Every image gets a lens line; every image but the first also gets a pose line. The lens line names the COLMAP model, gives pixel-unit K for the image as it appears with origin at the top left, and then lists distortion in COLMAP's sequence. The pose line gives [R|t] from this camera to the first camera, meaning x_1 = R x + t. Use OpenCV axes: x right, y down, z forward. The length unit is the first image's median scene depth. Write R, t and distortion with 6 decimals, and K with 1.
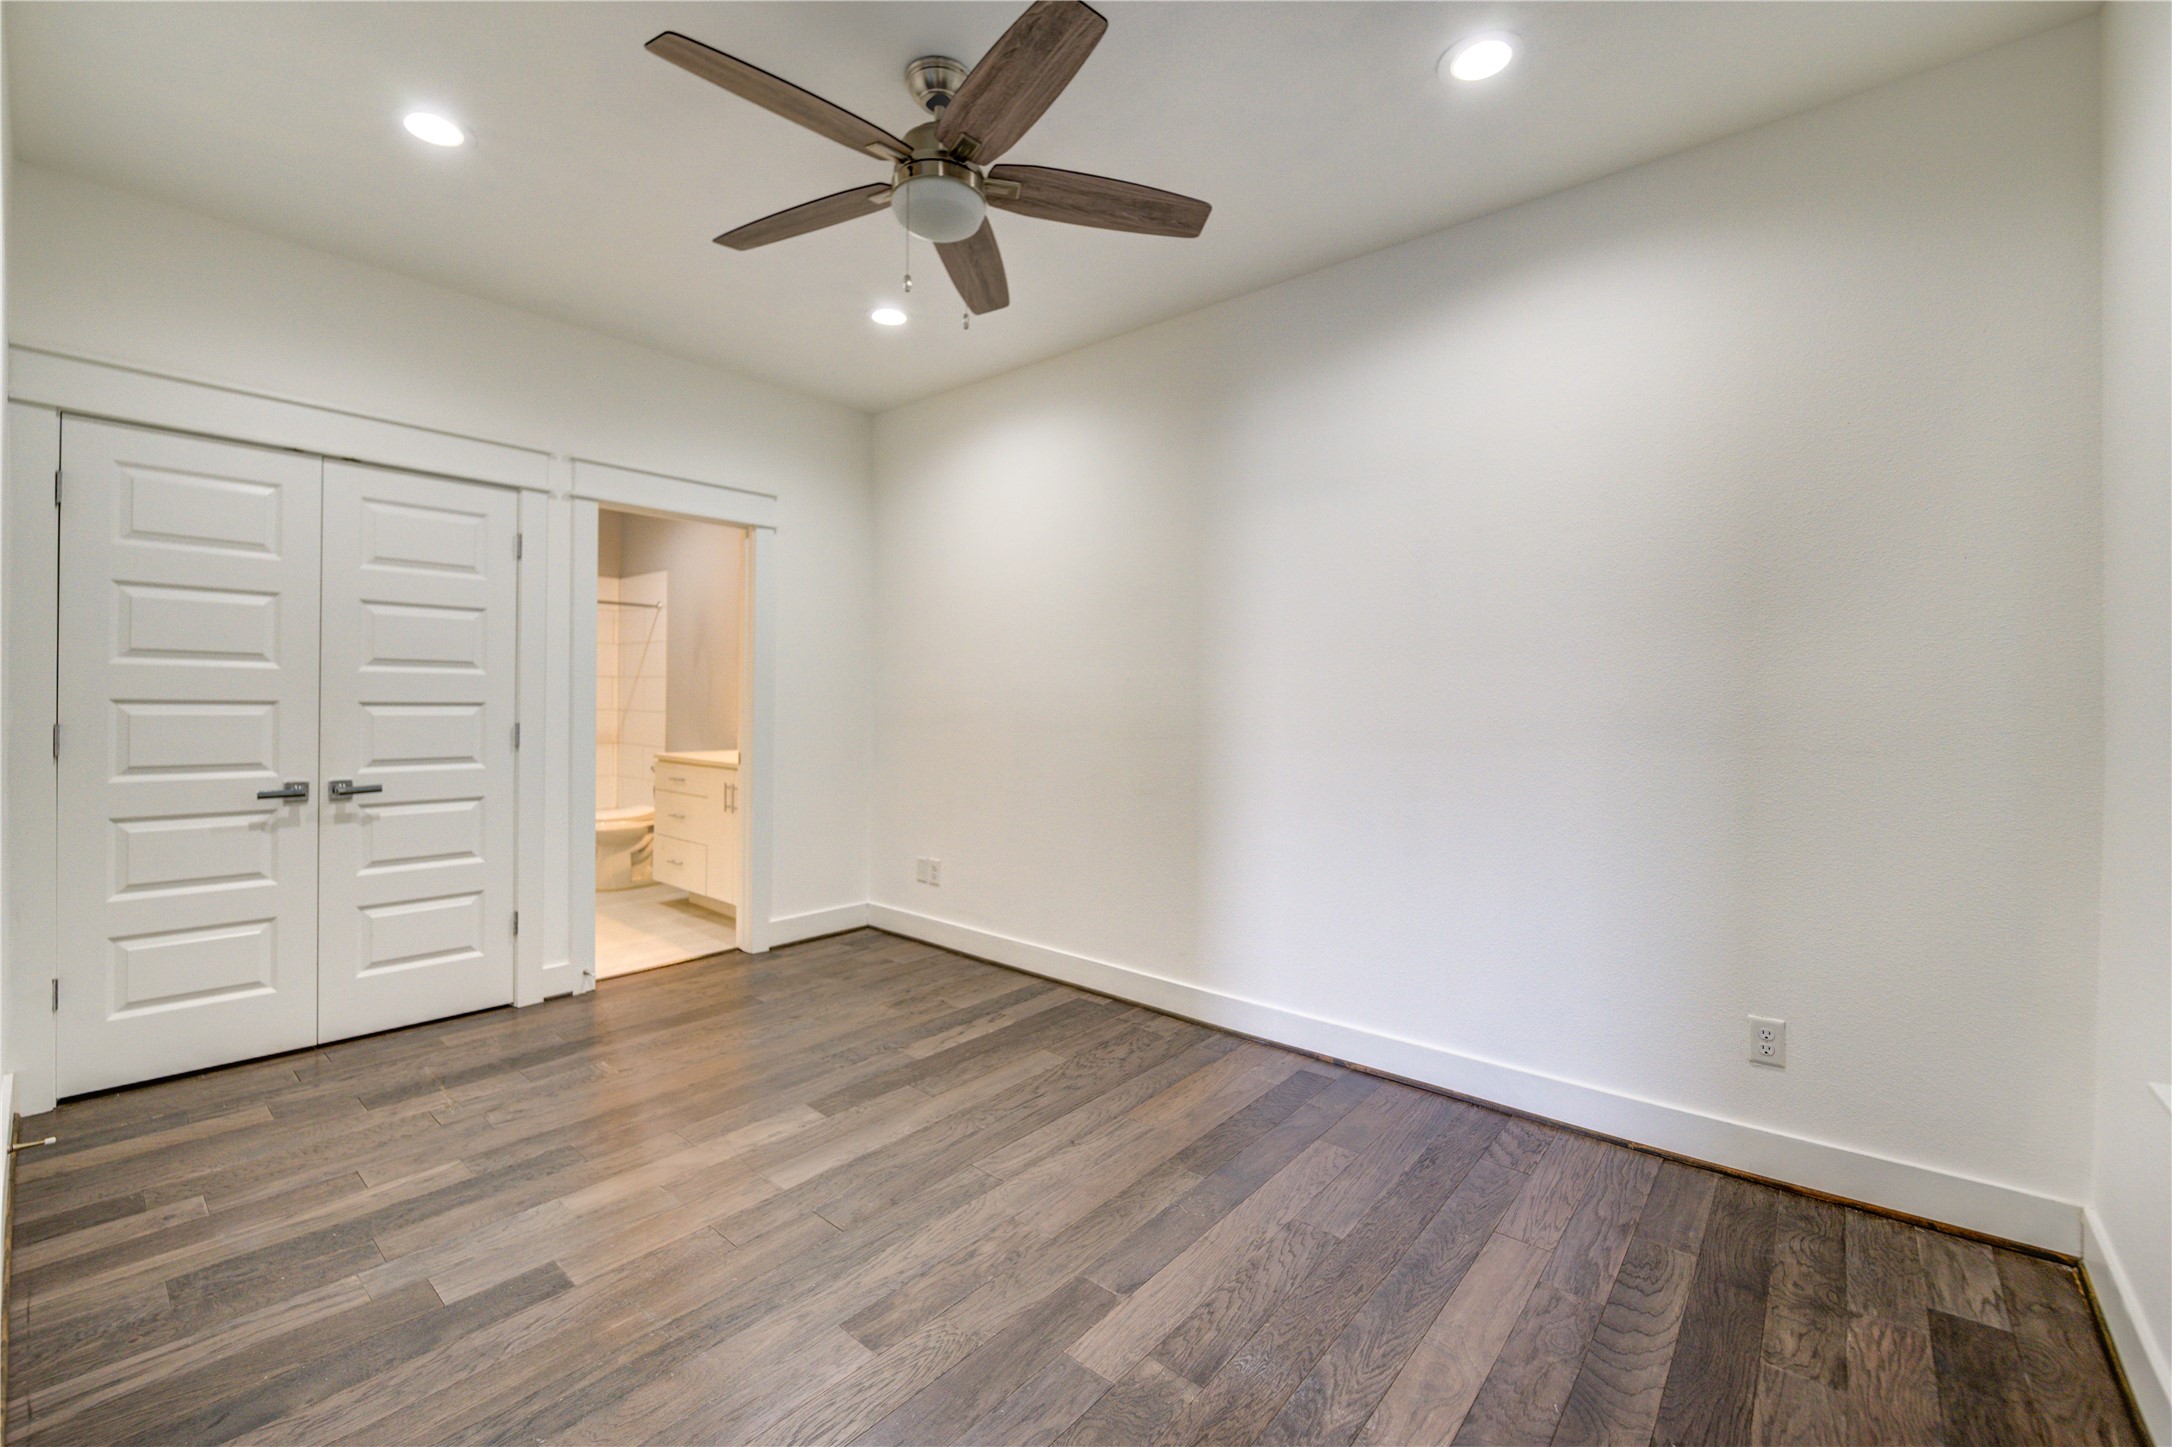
lens RADIAL K [[898.3, 0, 1053.5], [0, 898.3, 697.3], [0, 0, 1]] dist [-0.007095, -0.002868]
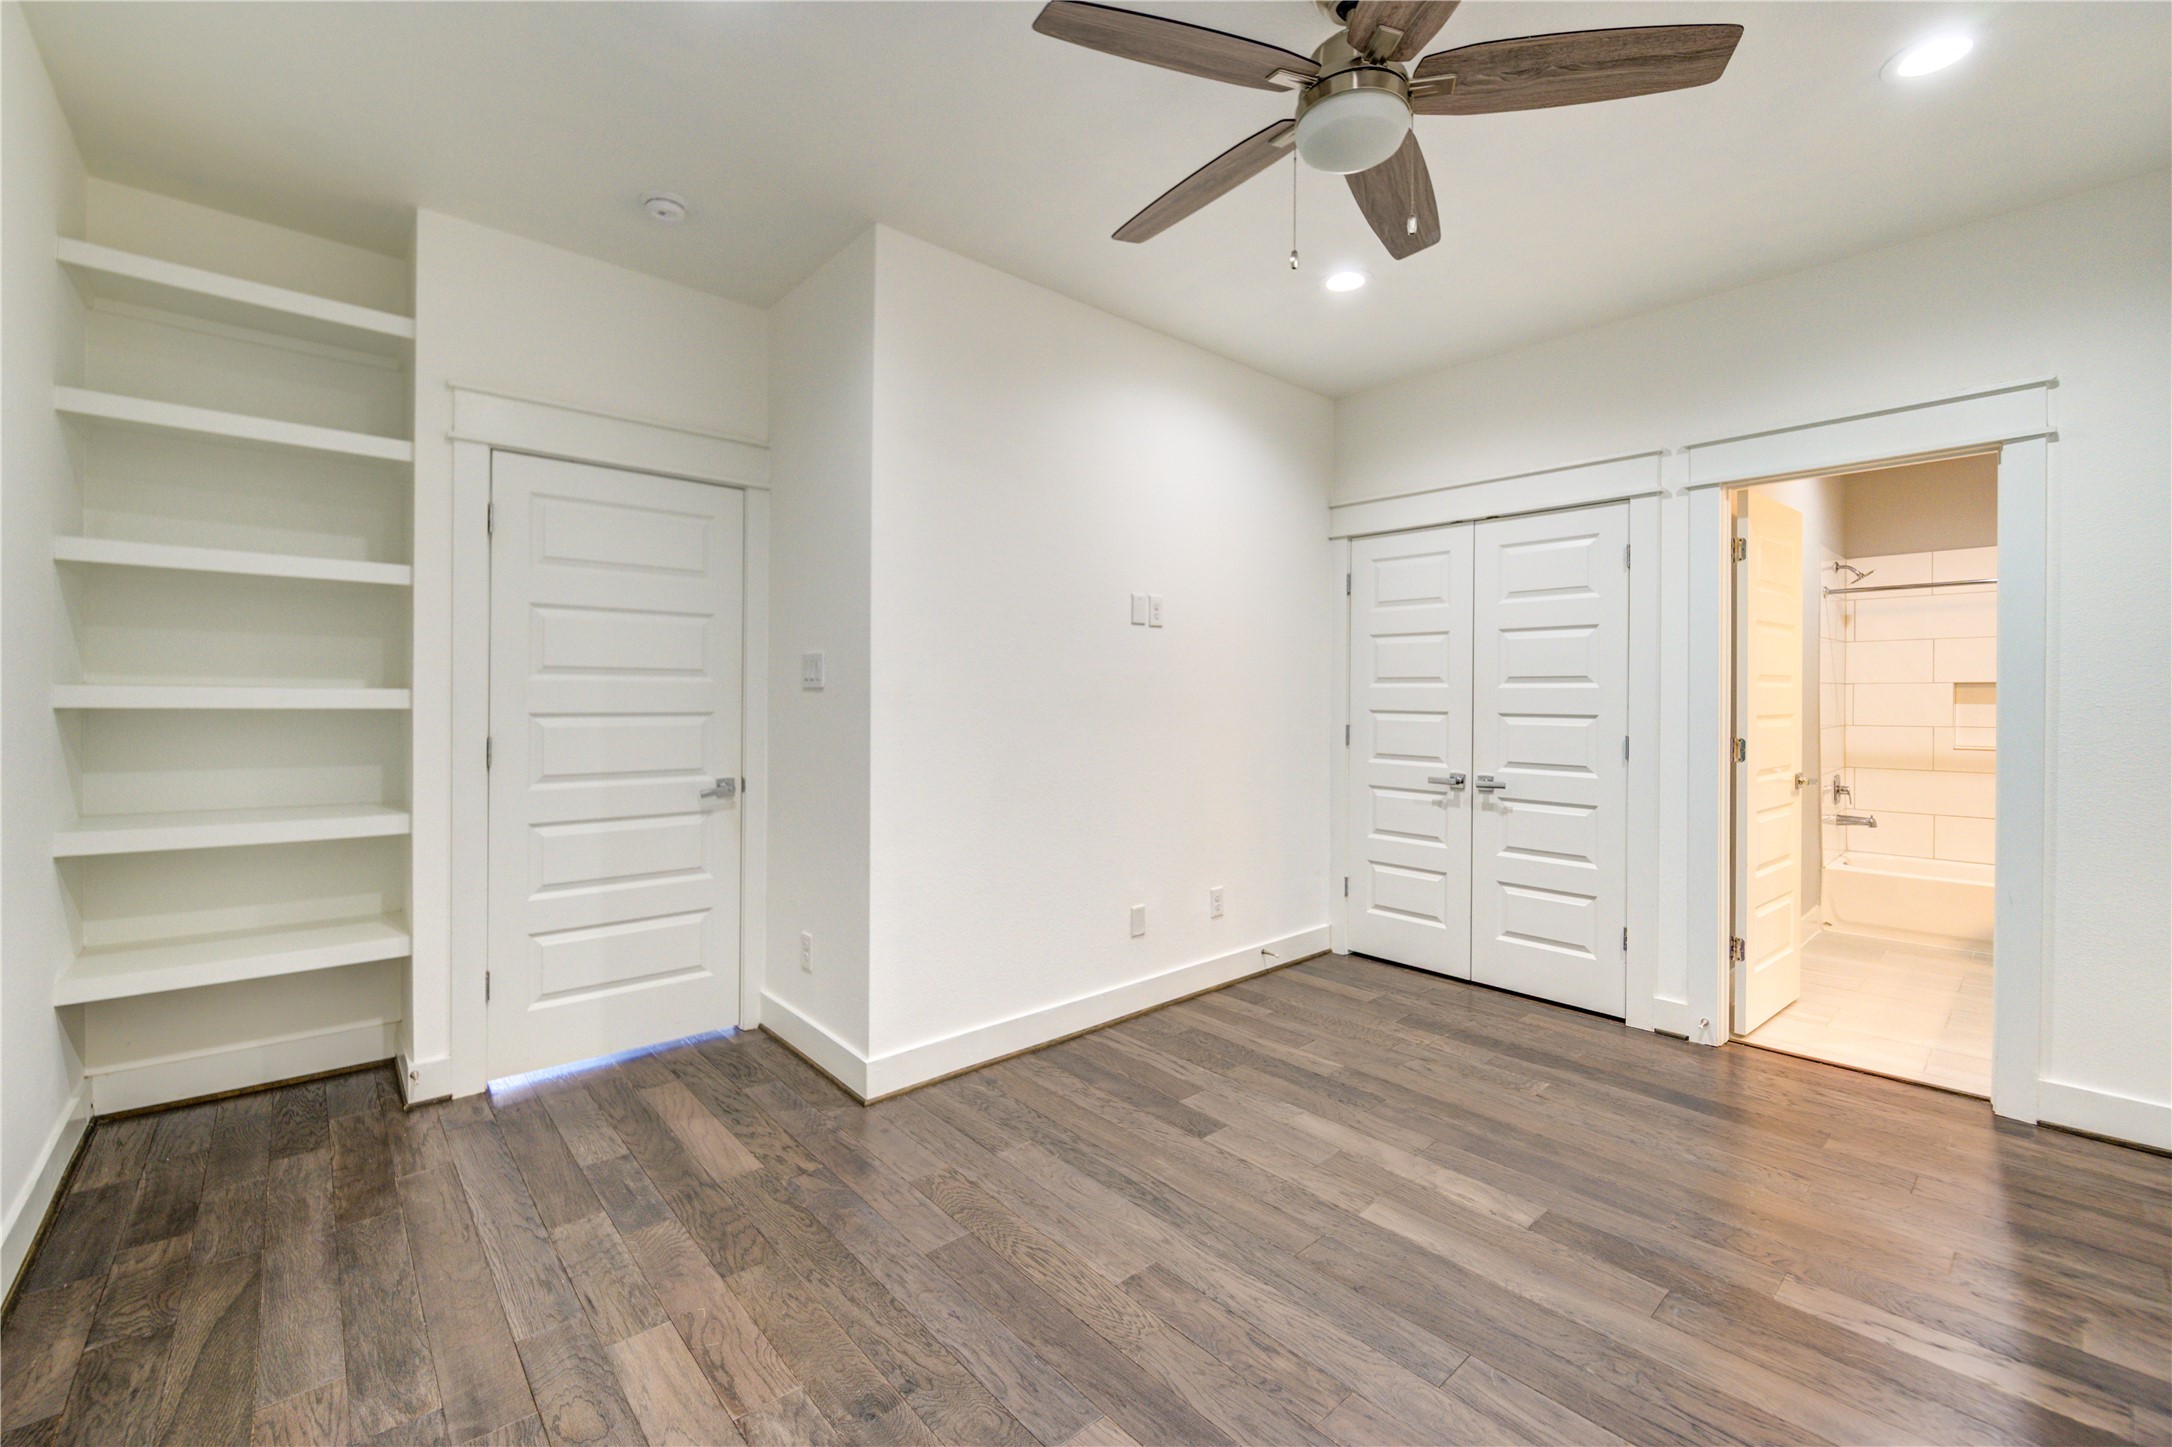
lens RADIAL K [[898.3, 0, 1083.8], [0, 898.3, 702.3], [0, 0, 1]] dist [-0.007095, -0.002868]
pose [[-0.131191, -0.005686, -0.991341, 0.591951], [-0.005885, 0.999970, -0.004956, -0.000551], [0.991340, 0.005184, -0.131220, 0.693785]]
